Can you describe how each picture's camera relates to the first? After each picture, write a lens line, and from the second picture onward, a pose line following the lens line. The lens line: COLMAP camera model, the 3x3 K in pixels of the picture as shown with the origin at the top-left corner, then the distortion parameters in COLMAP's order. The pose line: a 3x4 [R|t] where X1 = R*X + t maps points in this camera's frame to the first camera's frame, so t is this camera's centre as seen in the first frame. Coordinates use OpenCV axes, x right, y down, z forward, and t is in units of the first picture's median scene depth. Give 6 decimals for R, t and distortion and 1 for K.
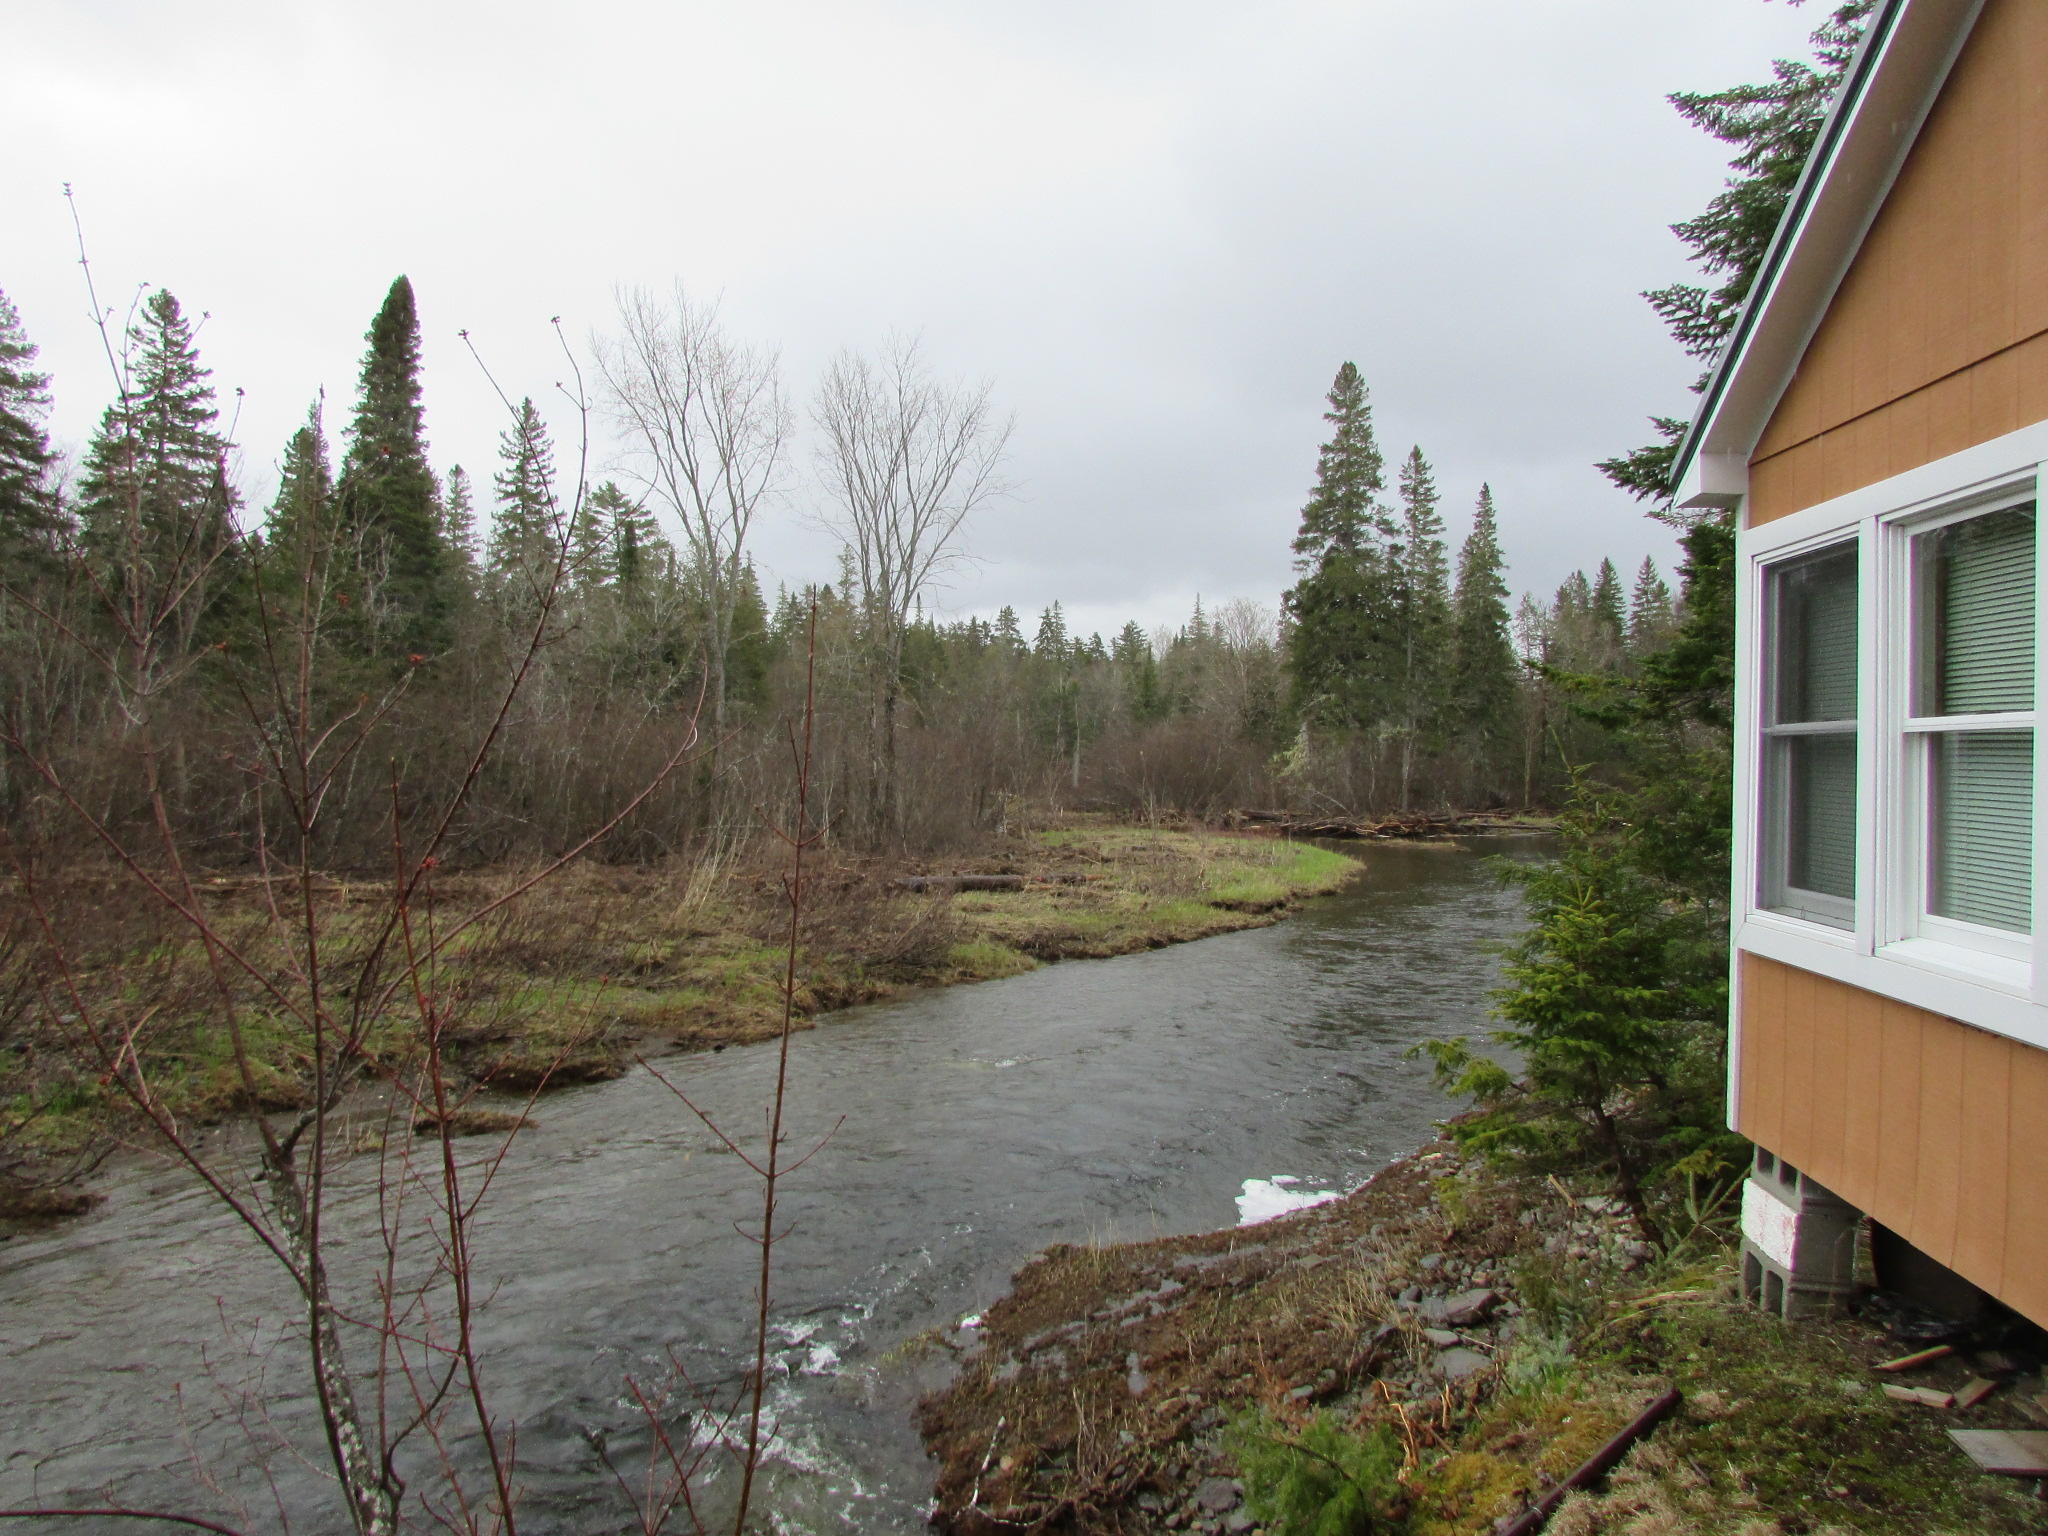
lens RADIAL K [[1467.6, 0, 1024.0], [0, 1467.6, 768.0], [0, 0, 1]] dist [-0.101185, -0.000323]
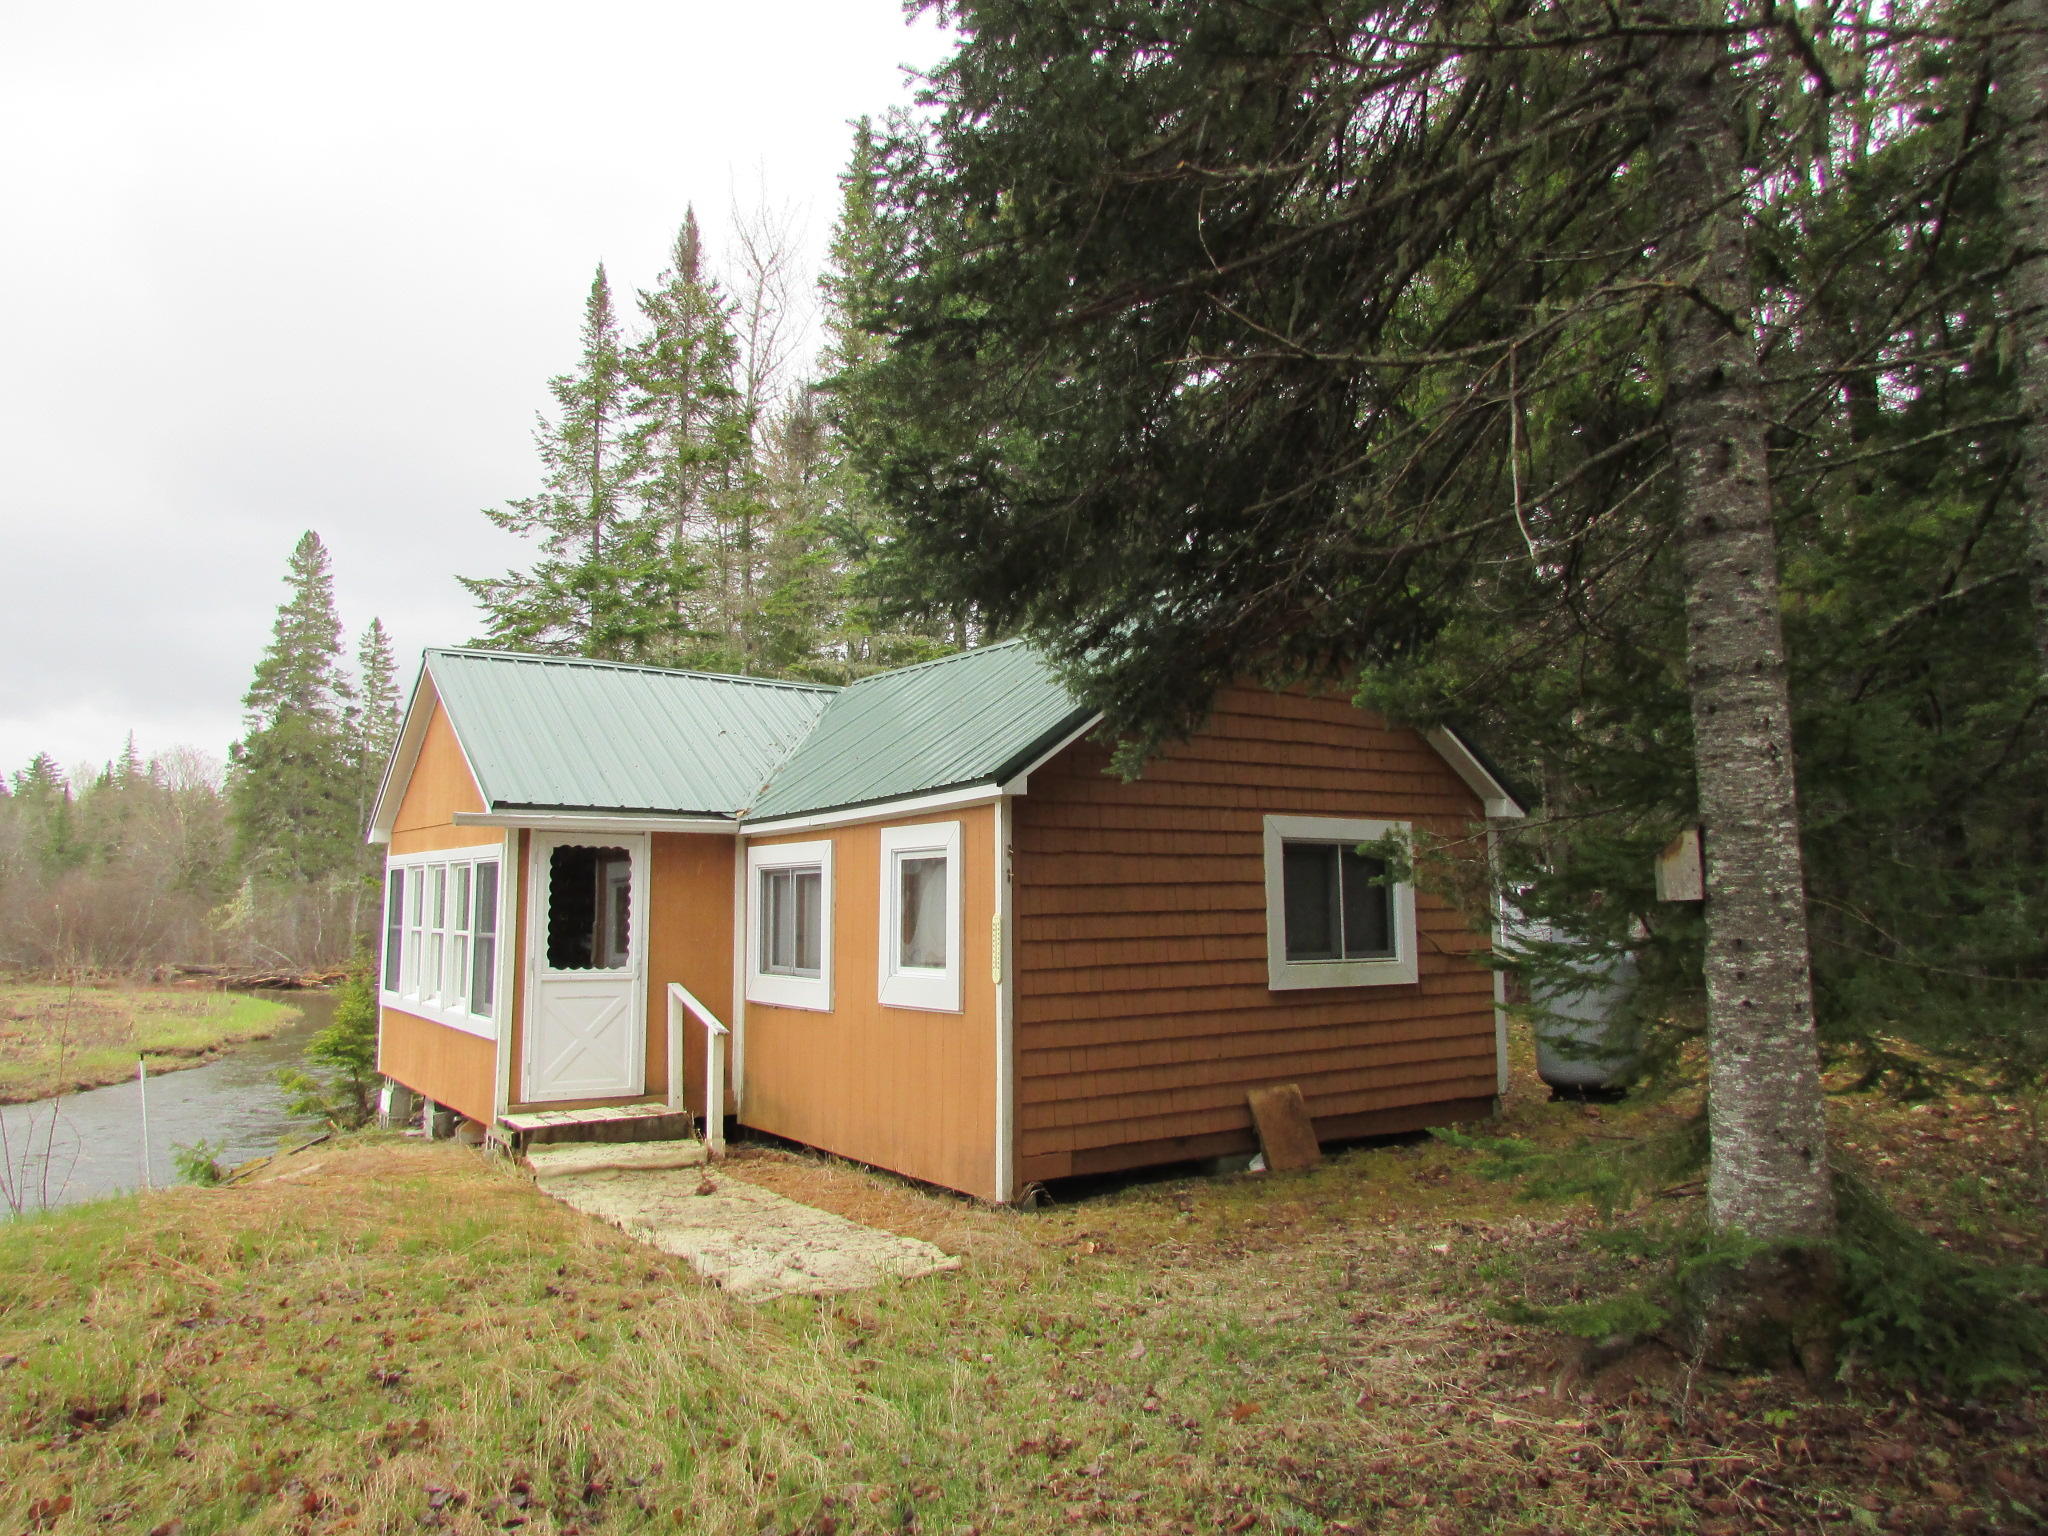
lens RADIAL K [[1429.7, 0, 1031.2], [0, 1429.7, 781.5], [0, 0, 1]] dist [-0.029377, -0.000544]
pose [[0.771382, 0.049545, 0.634441, -0.015415], [0.010084, 0.995888, -0.090031, -0.002434], [-0.636292, 0.075846, 0.767711, -0.100959]]
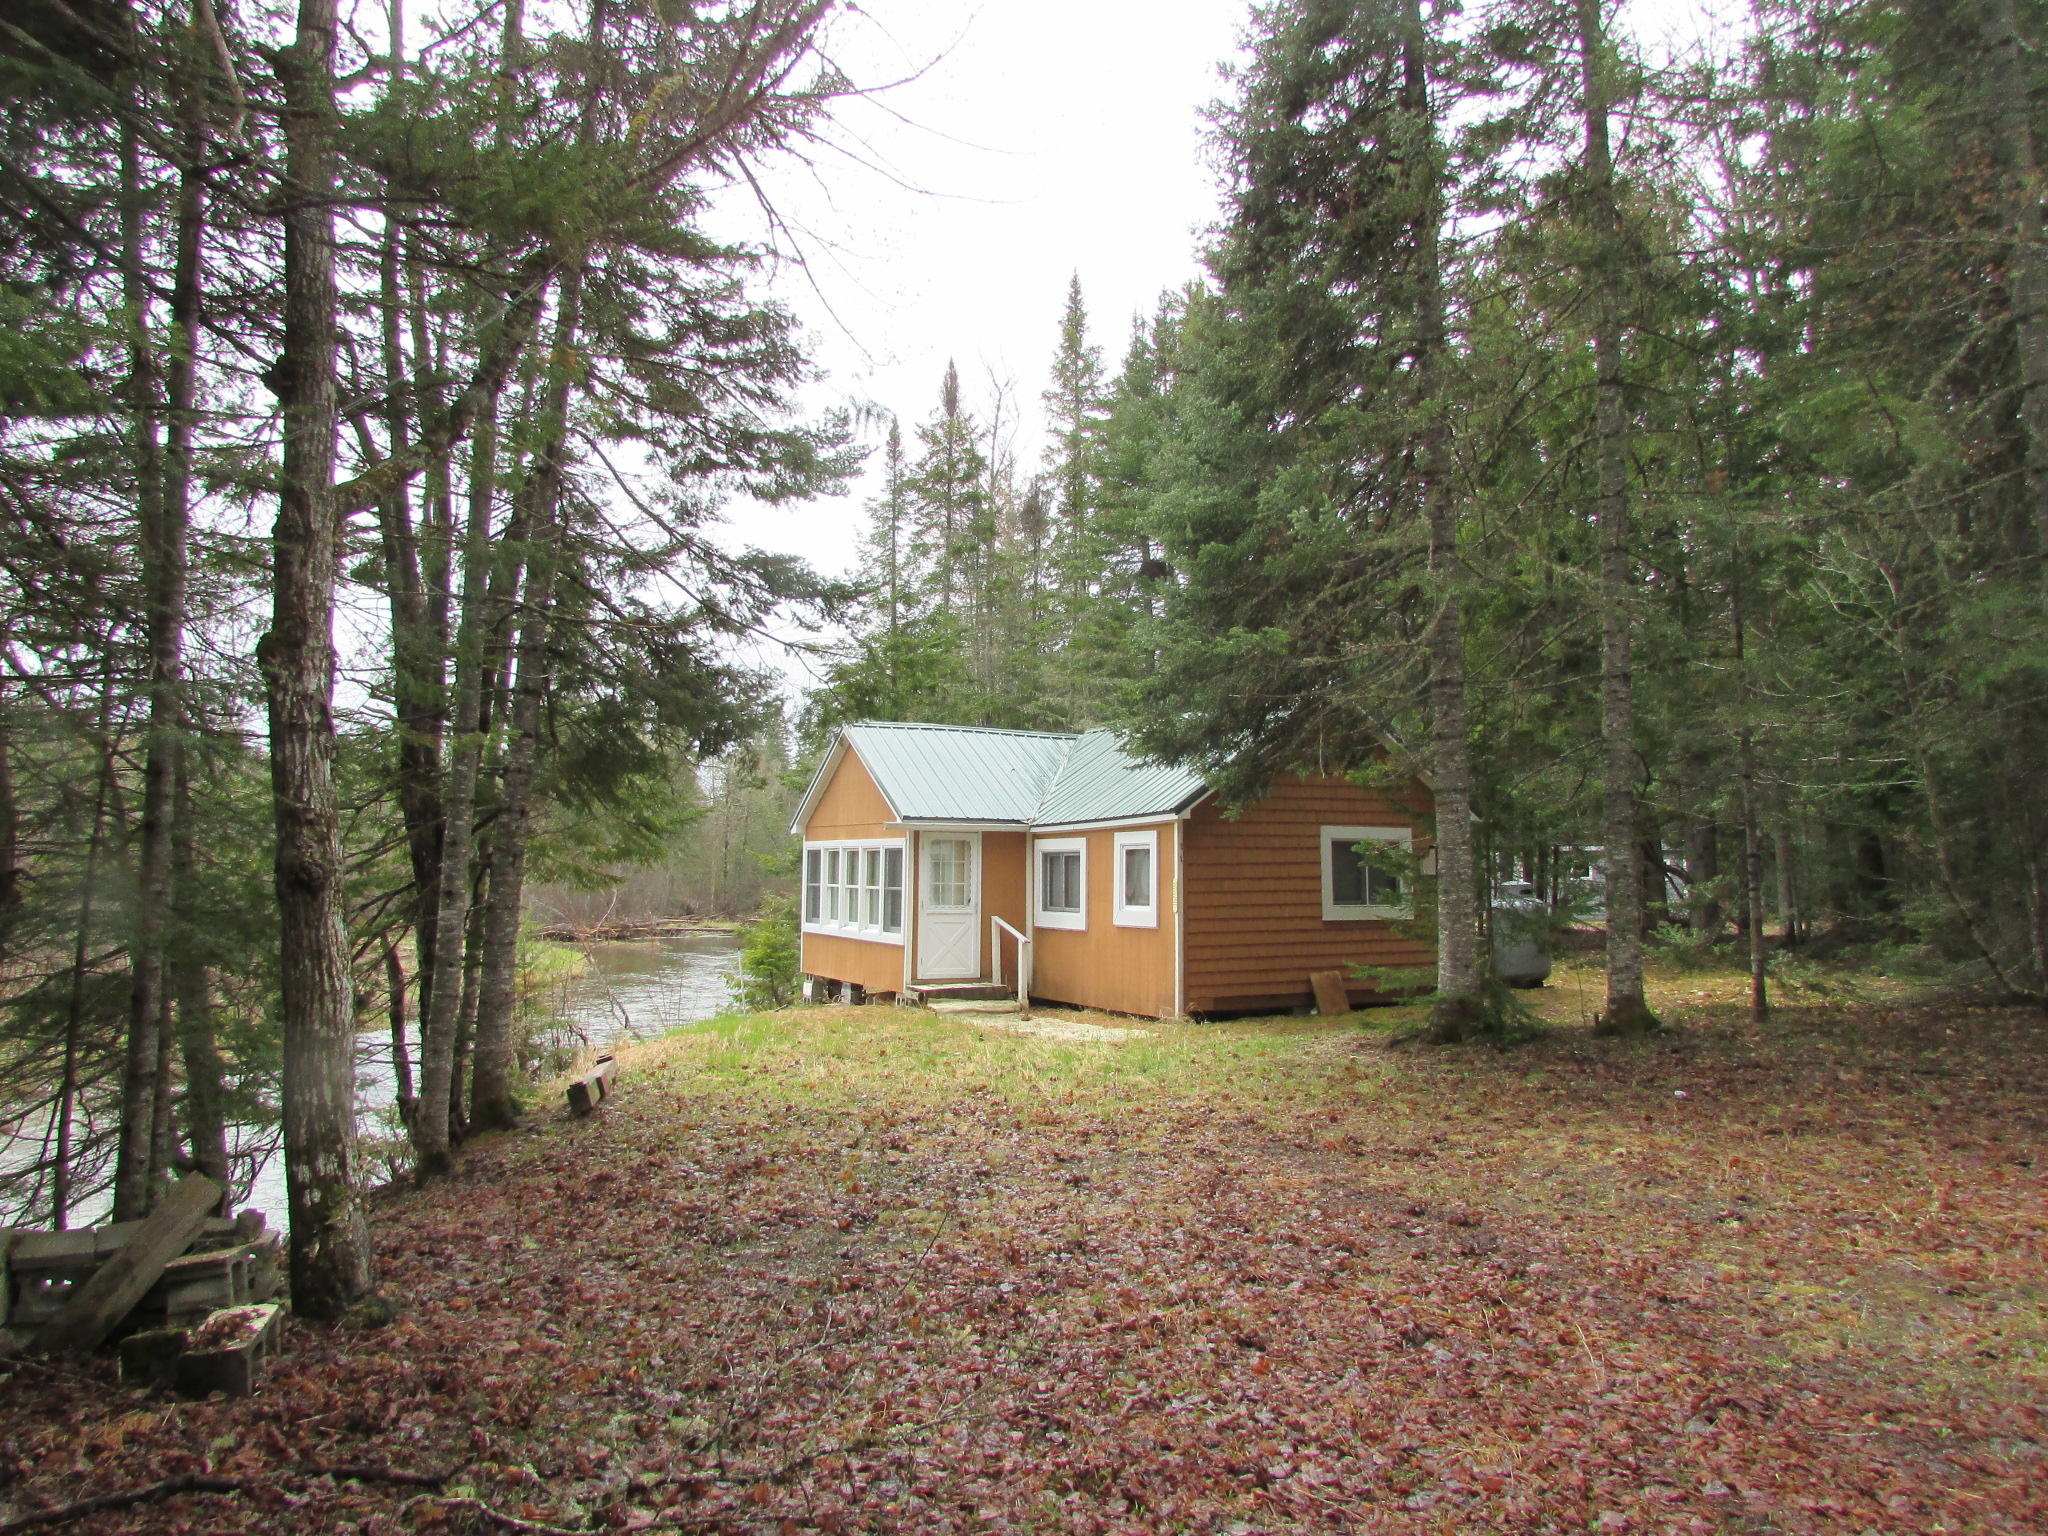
lens RADIAL K [[1429.7, 0, 1031.2], [0, 1429.7, 781.5], [0, 0, 1]] dist [-0.029377, -0.000544]
pose [[0.848017, 0.033590, 0.528904, -0.065770], [0.002638, 0.997710, -0.067591, -0.002329], [-0.529963, 0.058714, 0.845986, -0.166880]]
